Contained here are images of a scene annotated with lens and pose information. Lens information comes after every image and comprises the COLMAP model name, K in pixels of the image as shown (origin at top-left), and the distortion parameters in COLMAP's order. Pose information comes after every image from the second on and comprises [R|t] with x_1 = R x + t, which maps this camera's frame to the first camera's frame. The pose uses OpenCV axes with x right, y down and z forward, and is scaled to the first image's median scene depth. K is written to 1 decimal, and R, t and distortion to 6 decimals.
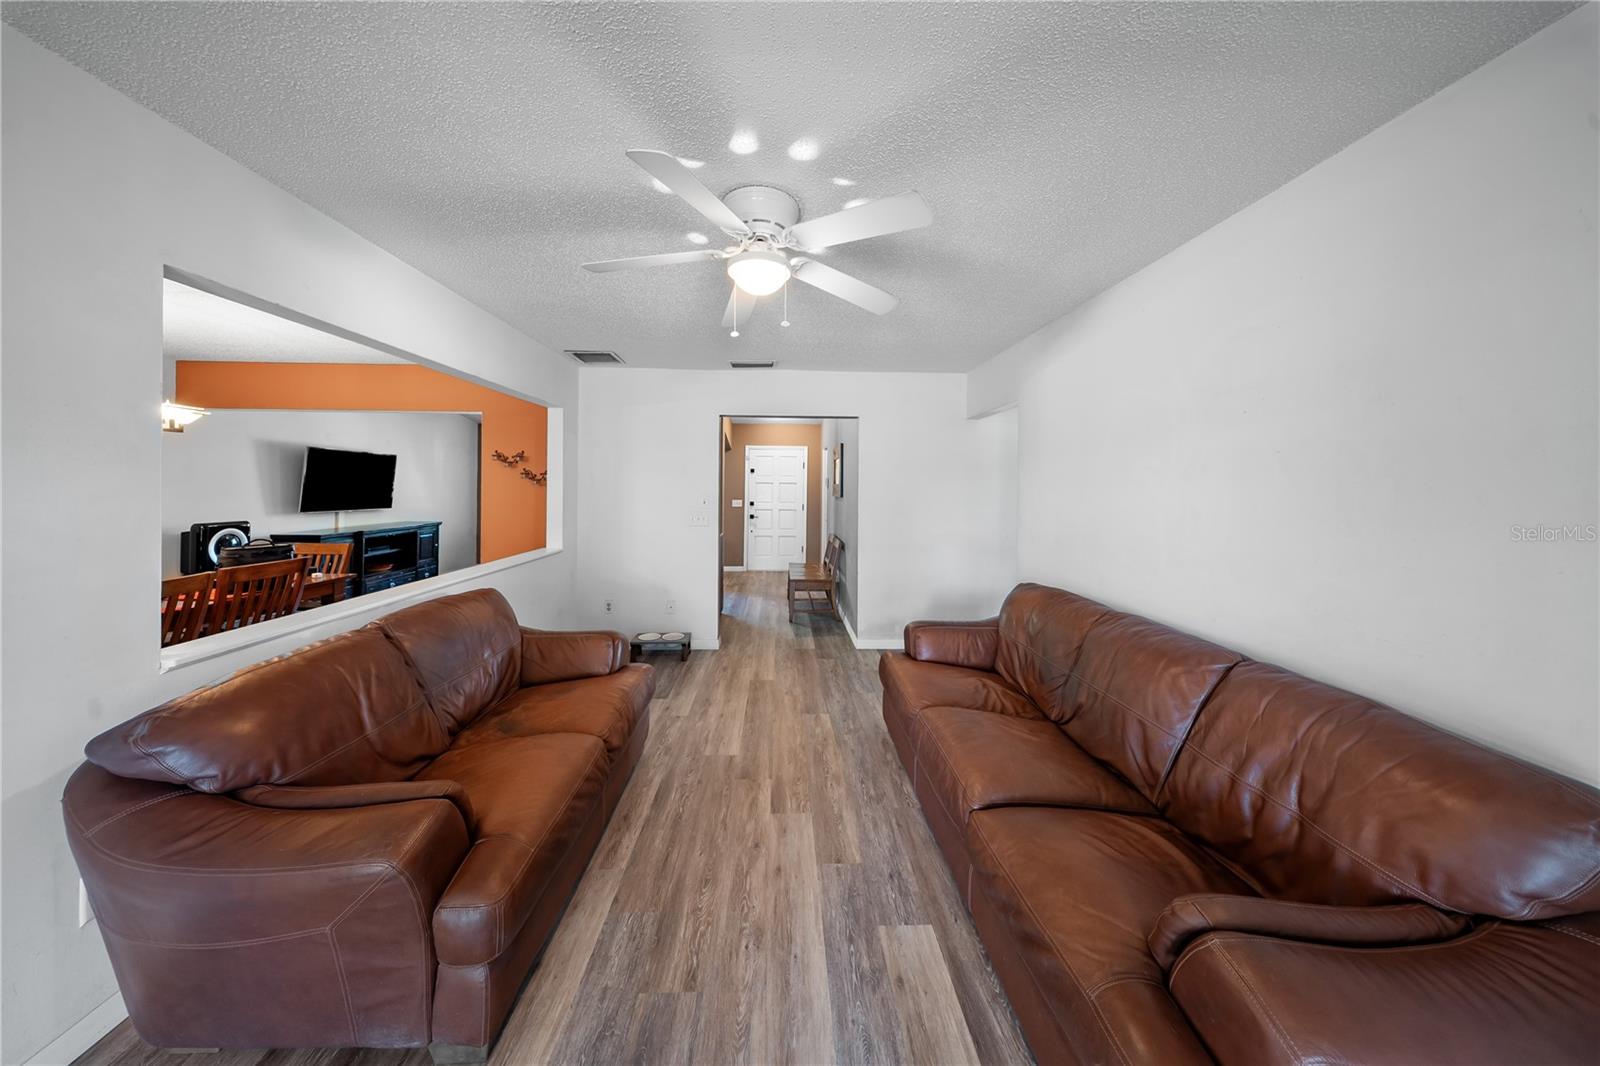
lens RADIAL K [[468.9, 0, 789.8], [0, 468.9, 490.8], [0, 0, 1]] dist [0.000258, -0.002370]
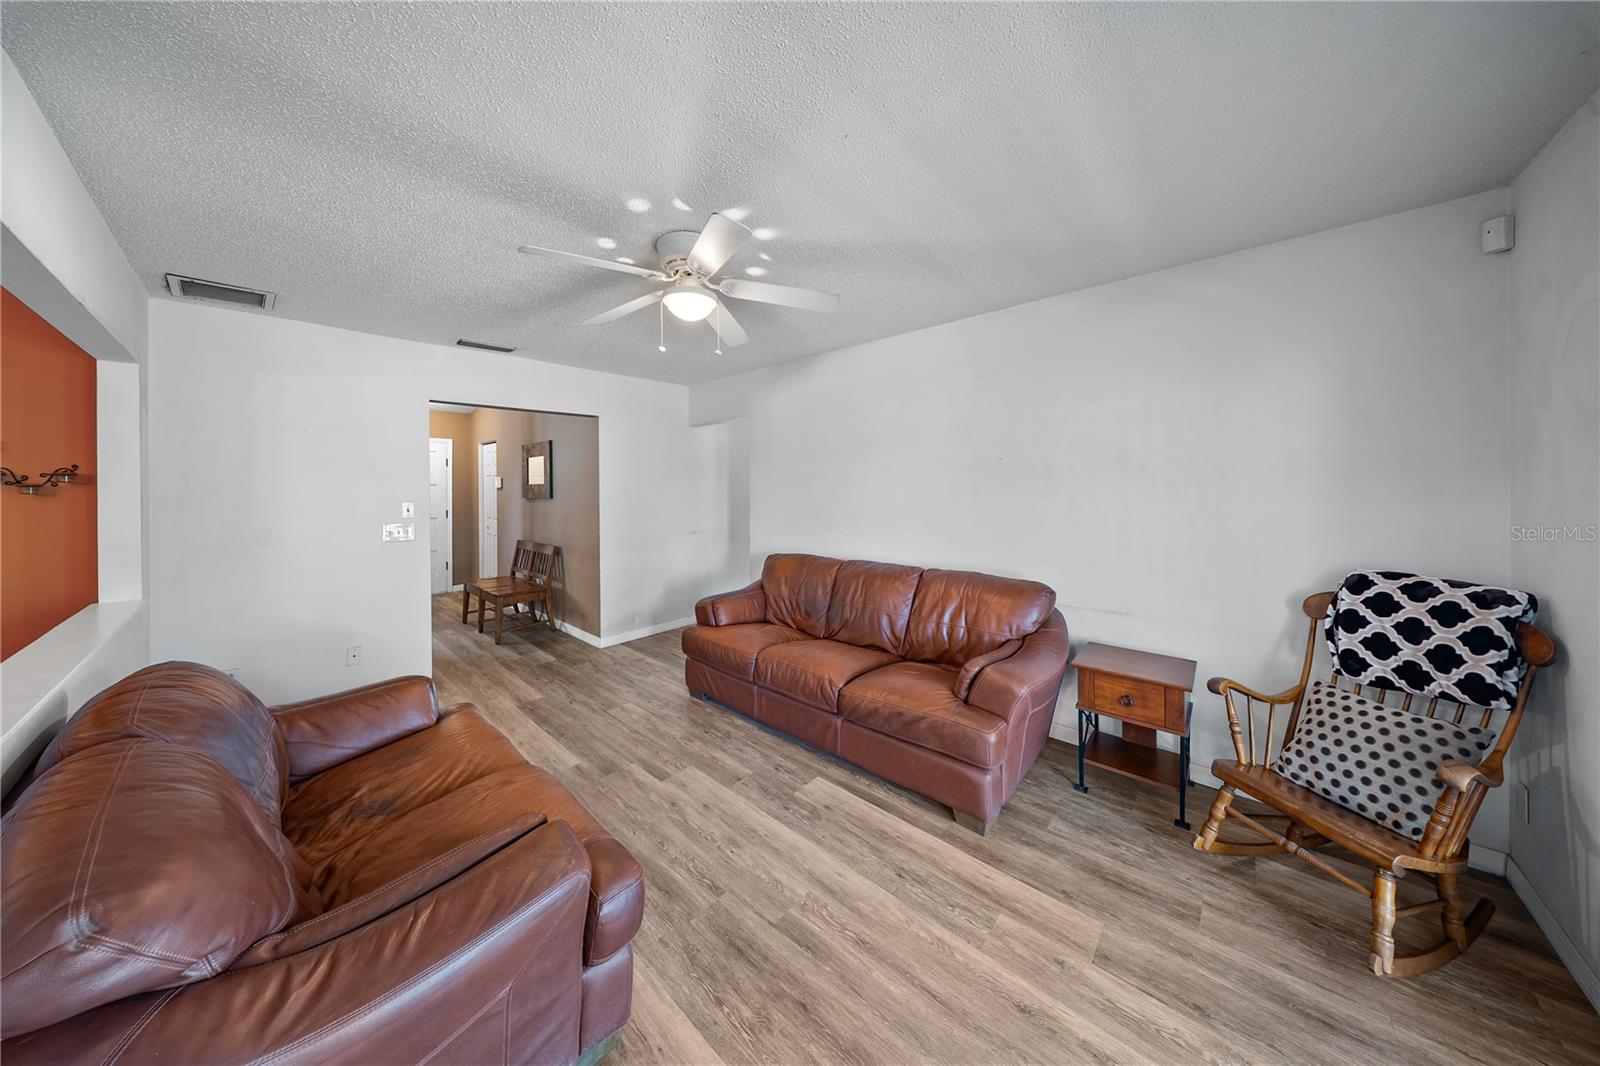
lens RADIAL K [[486.3, 0, 775.9], [0, 486.3, 499.3], [0, 0, 1]] dist [-0.000550, -0.000110]
pose [[0.714326, -0.041068, 0.698607, -0.701859], [0.027576, 0.999153, 0.030539, -0.005905], [-0.699270, -0.002550, 0.714853, -0.009945]]
